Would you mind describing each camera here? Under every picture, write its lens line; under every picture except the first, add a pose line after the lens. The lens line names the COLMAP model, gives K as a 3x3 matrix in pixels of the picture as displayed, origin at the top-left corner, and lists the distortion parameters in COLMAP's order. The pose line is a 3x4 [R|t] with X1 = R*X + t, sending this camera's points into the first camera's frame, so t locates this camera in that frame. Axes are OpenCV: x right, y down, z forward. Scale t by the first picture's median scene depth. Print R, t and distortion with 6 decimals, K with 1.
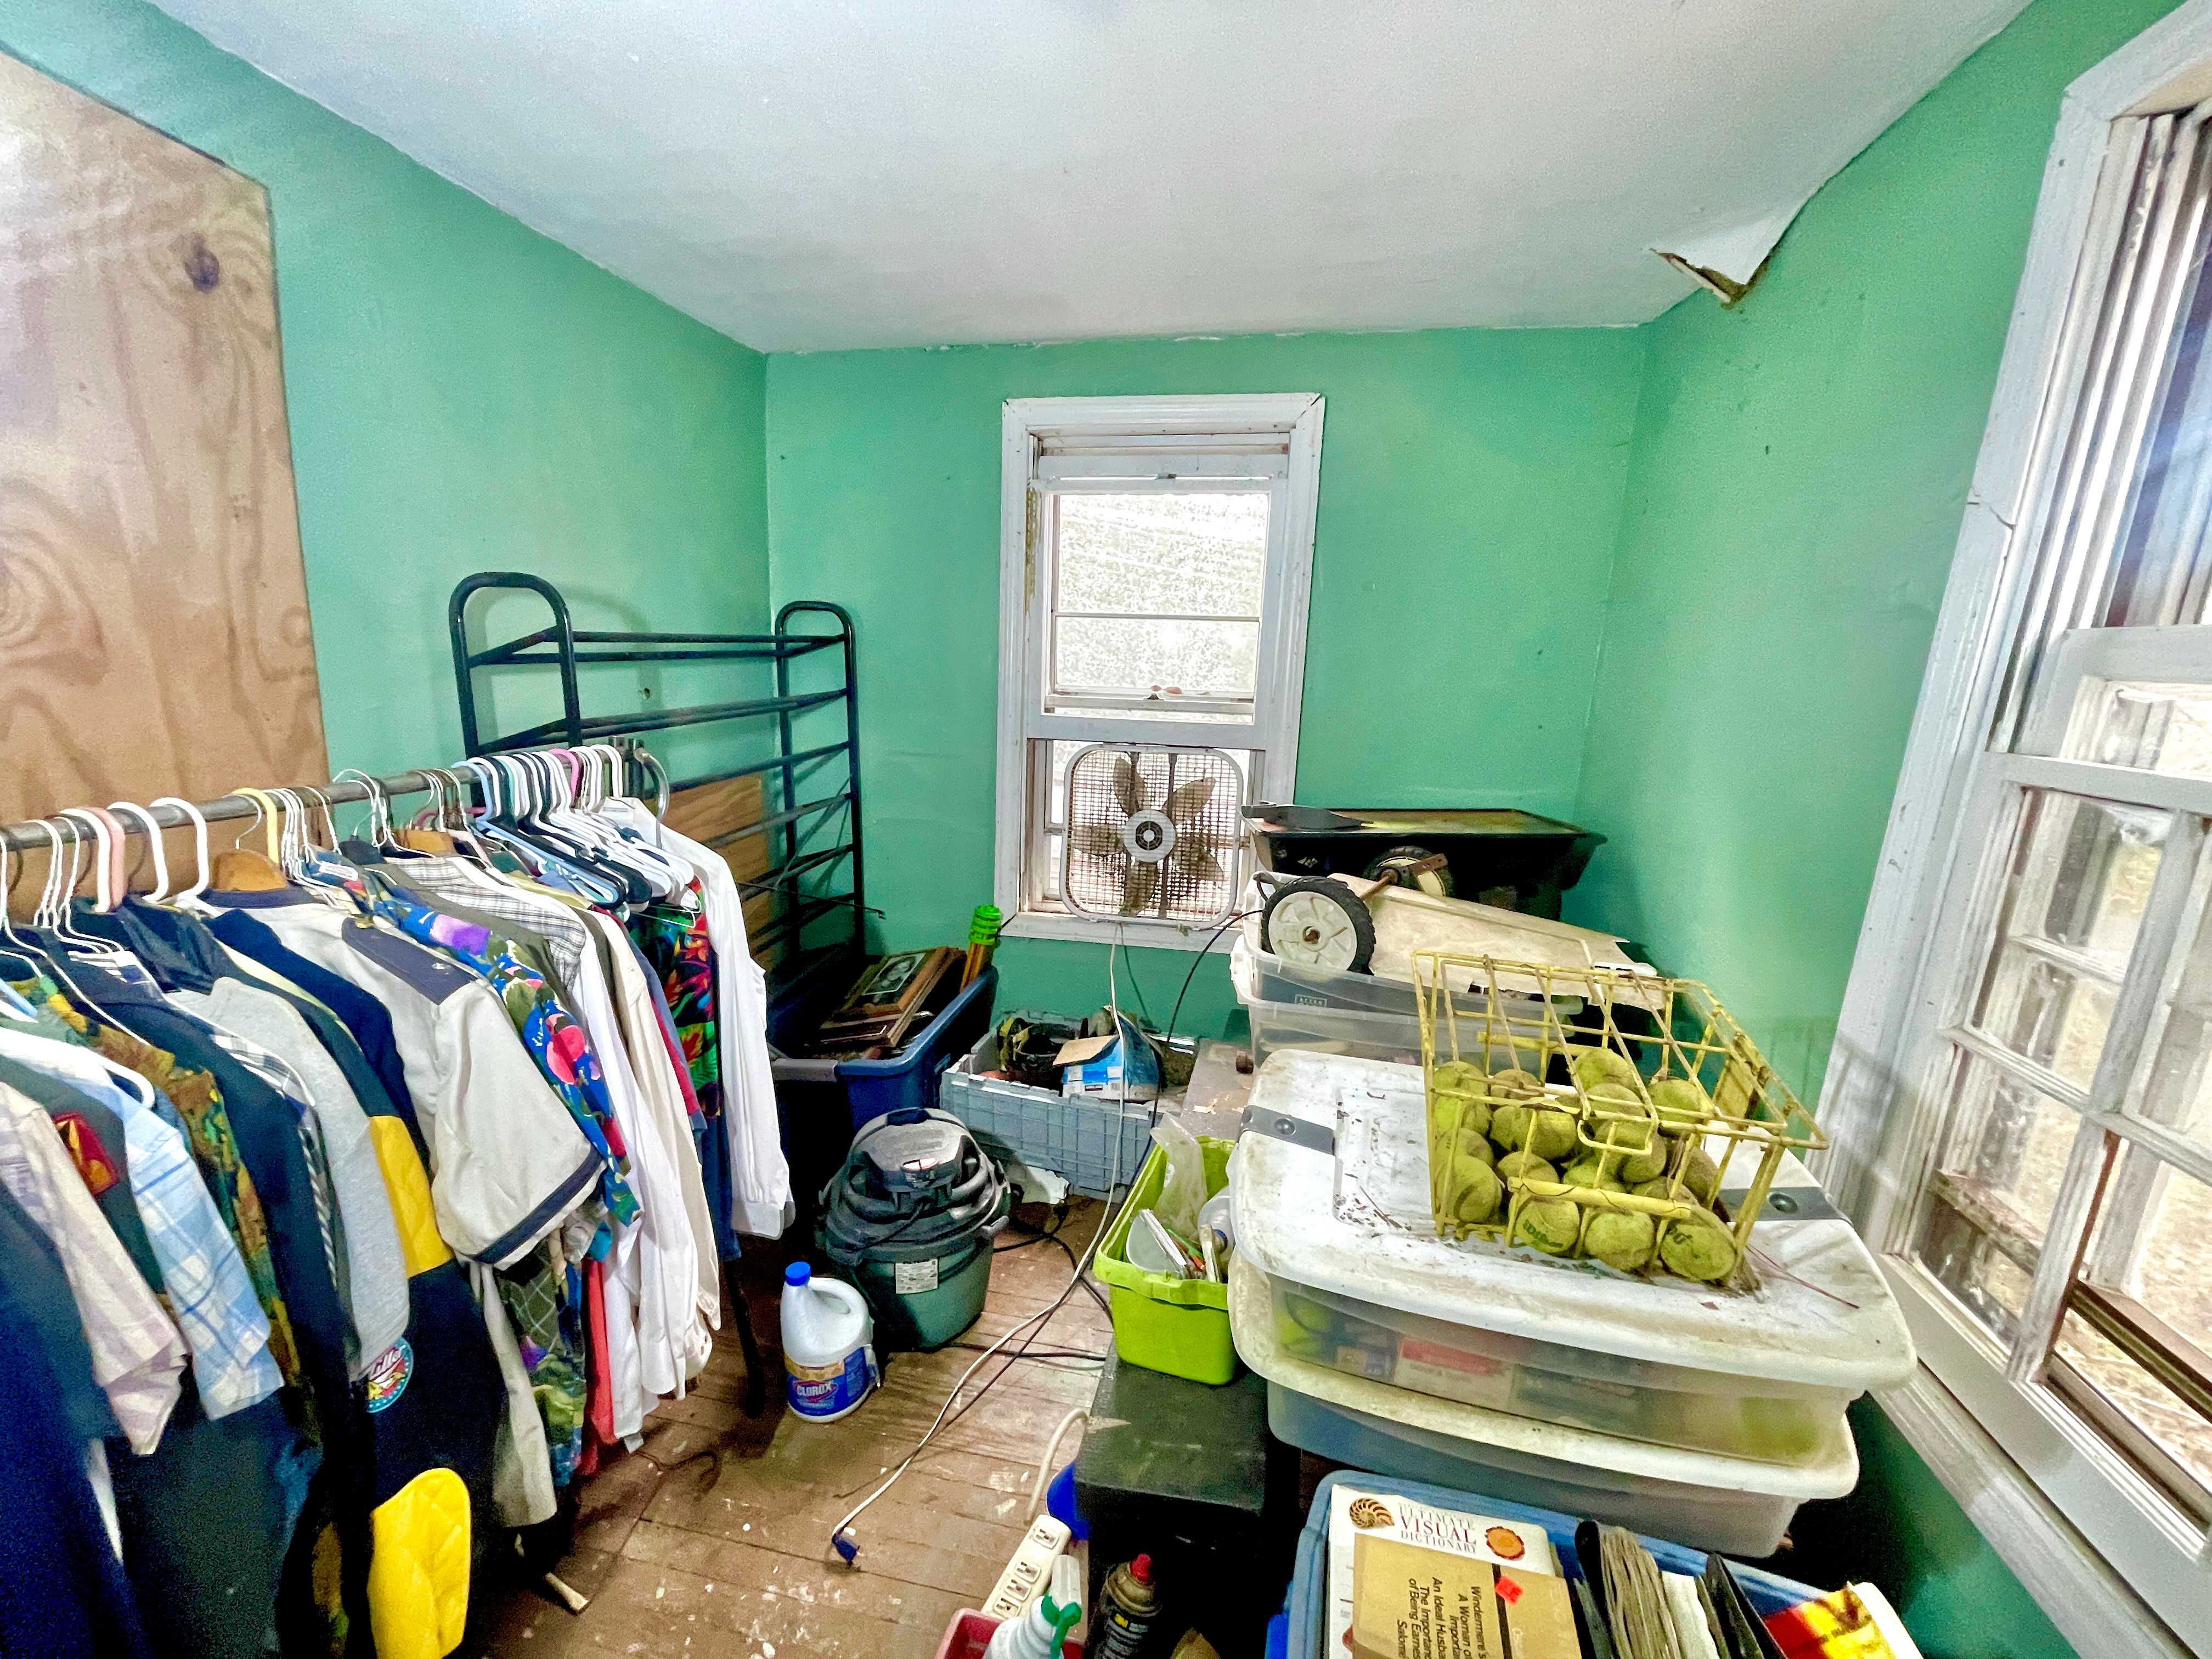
lens RADIAL K [[886.7, 0, 1091.3], [0, 886.7, 845.8], [0, 0, 1]] dist [0.000828, -0.000041]
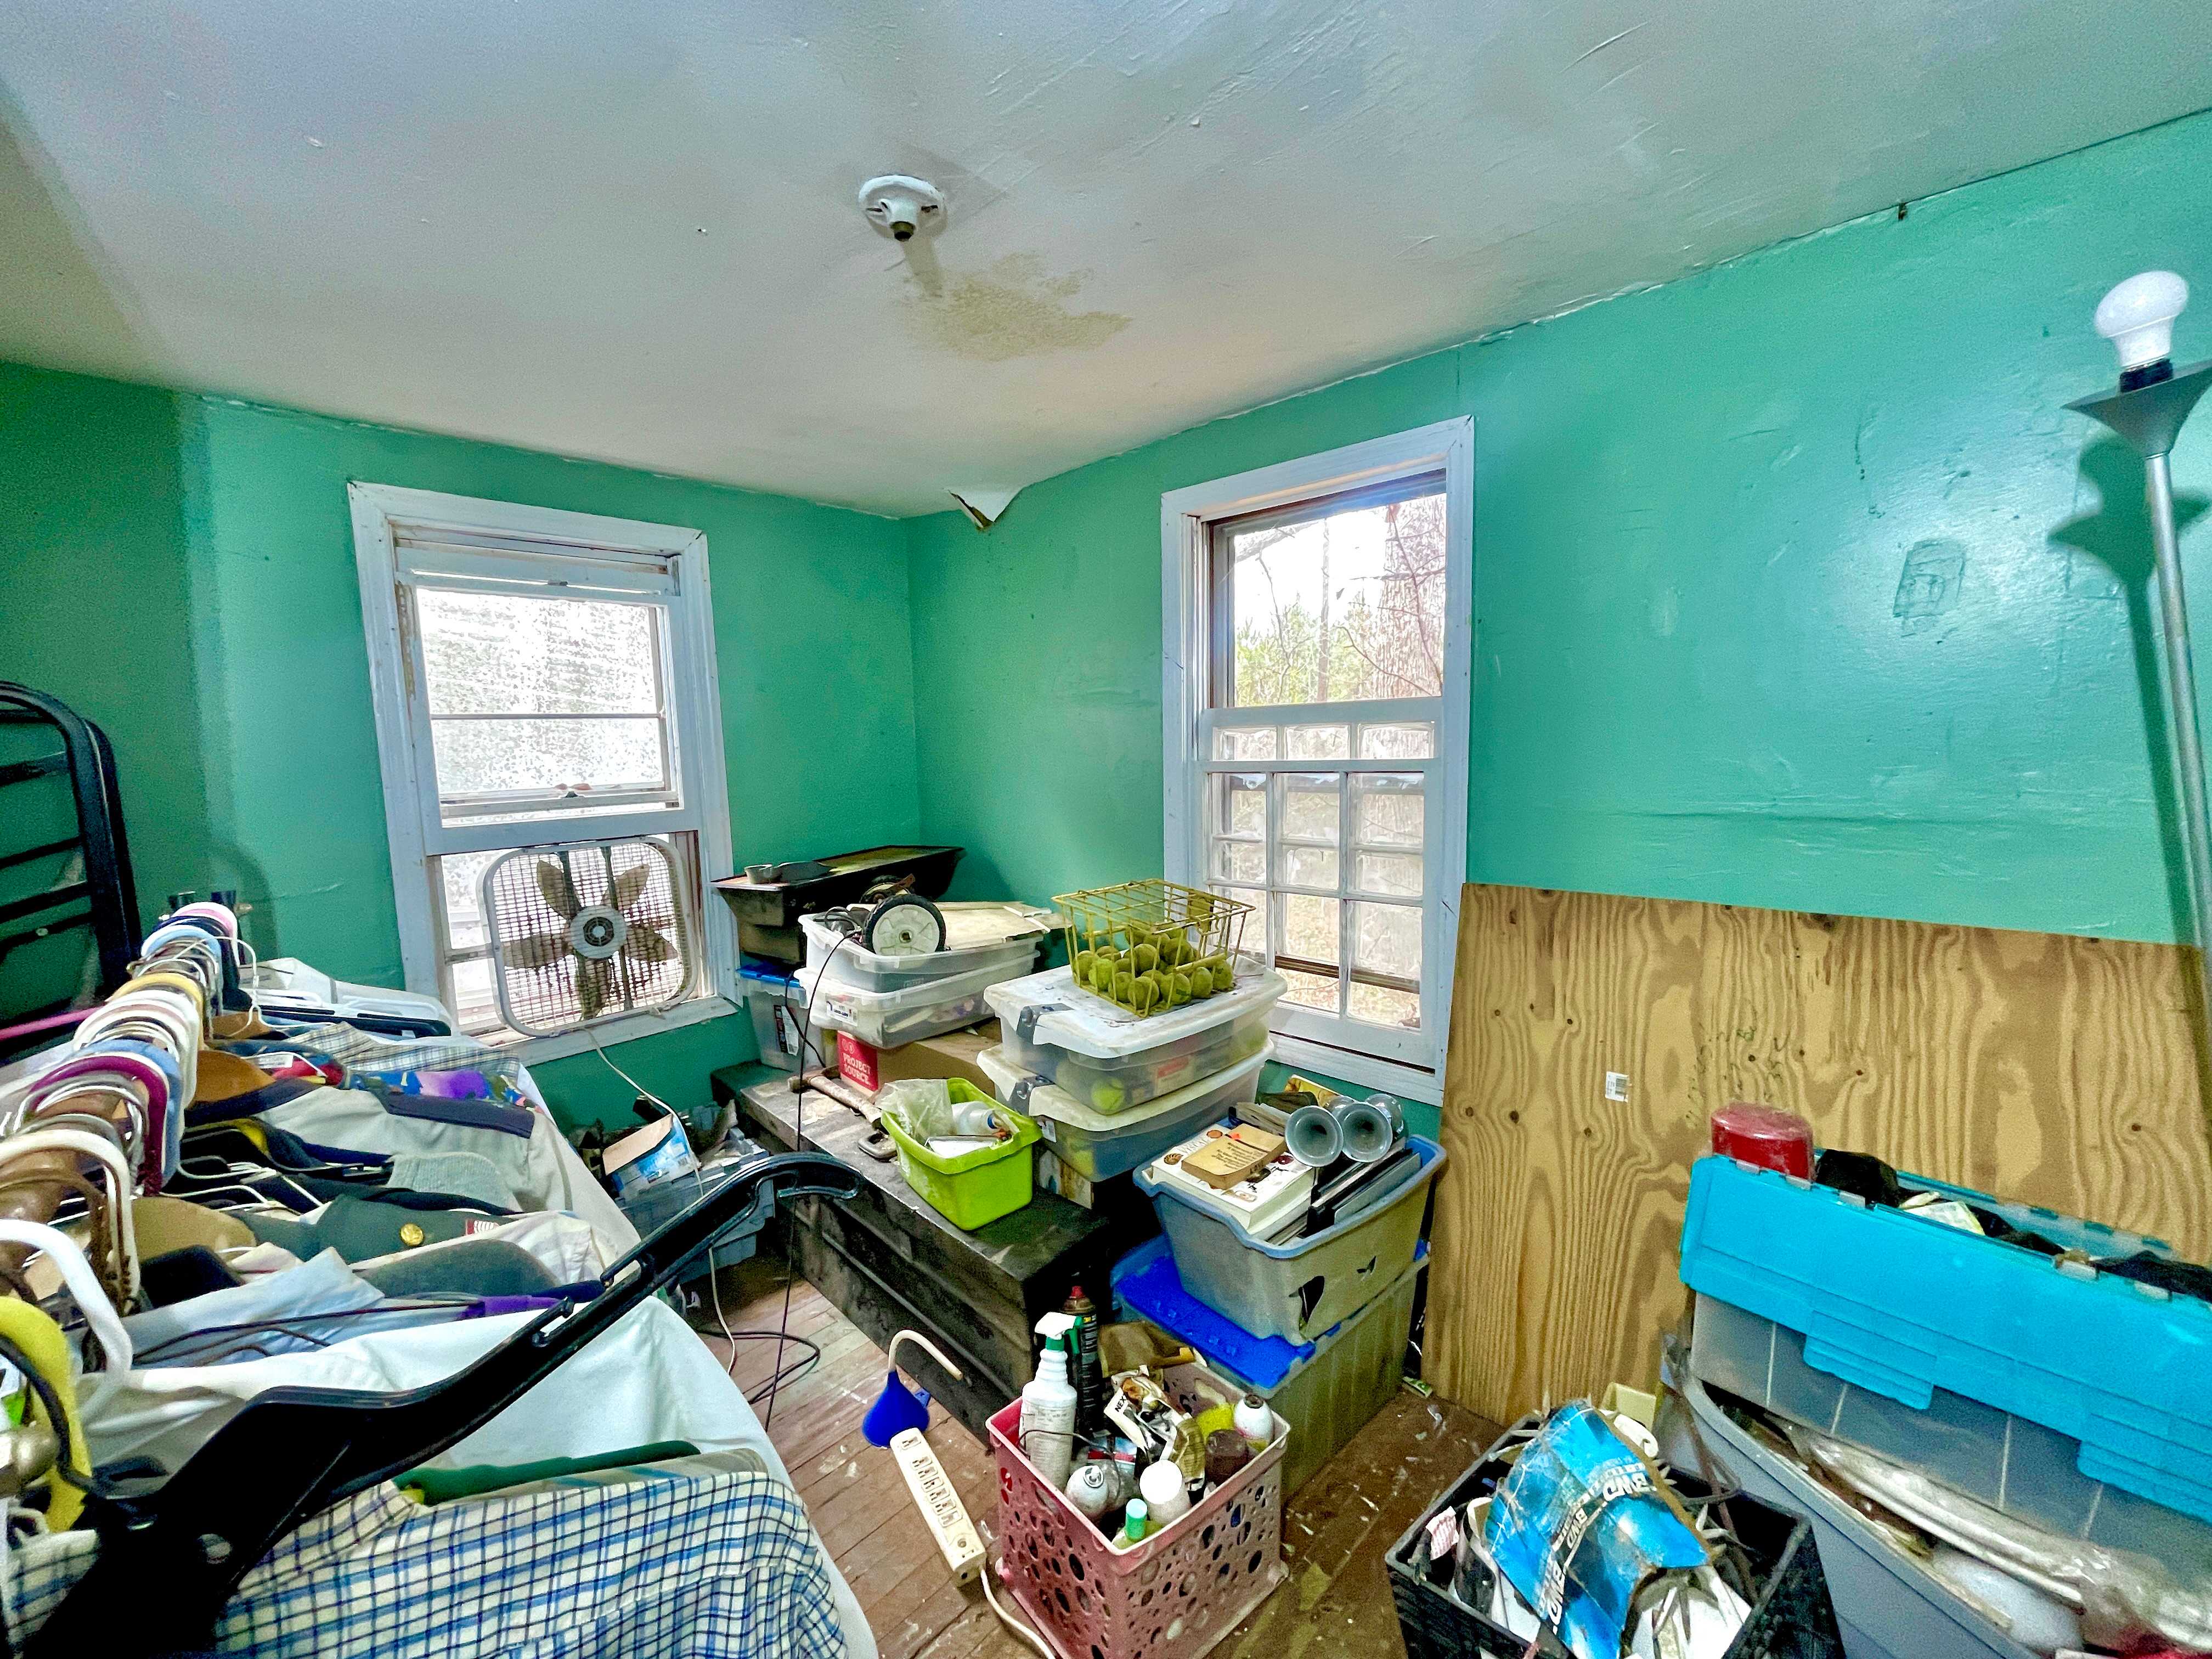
lens RADIAL K [[886.7, 0, 1123.5], [0, 886.7, 825.3], [0, 0, 1]] dist [0.000828, -0.000041]
pose [[0.544746, -0.131197, 0.828275, -0.425611], [0.229329, 0.973343, 0.003349, 0.004046], [-0.806635, 0.188123, 0.560312, -0.049686]]
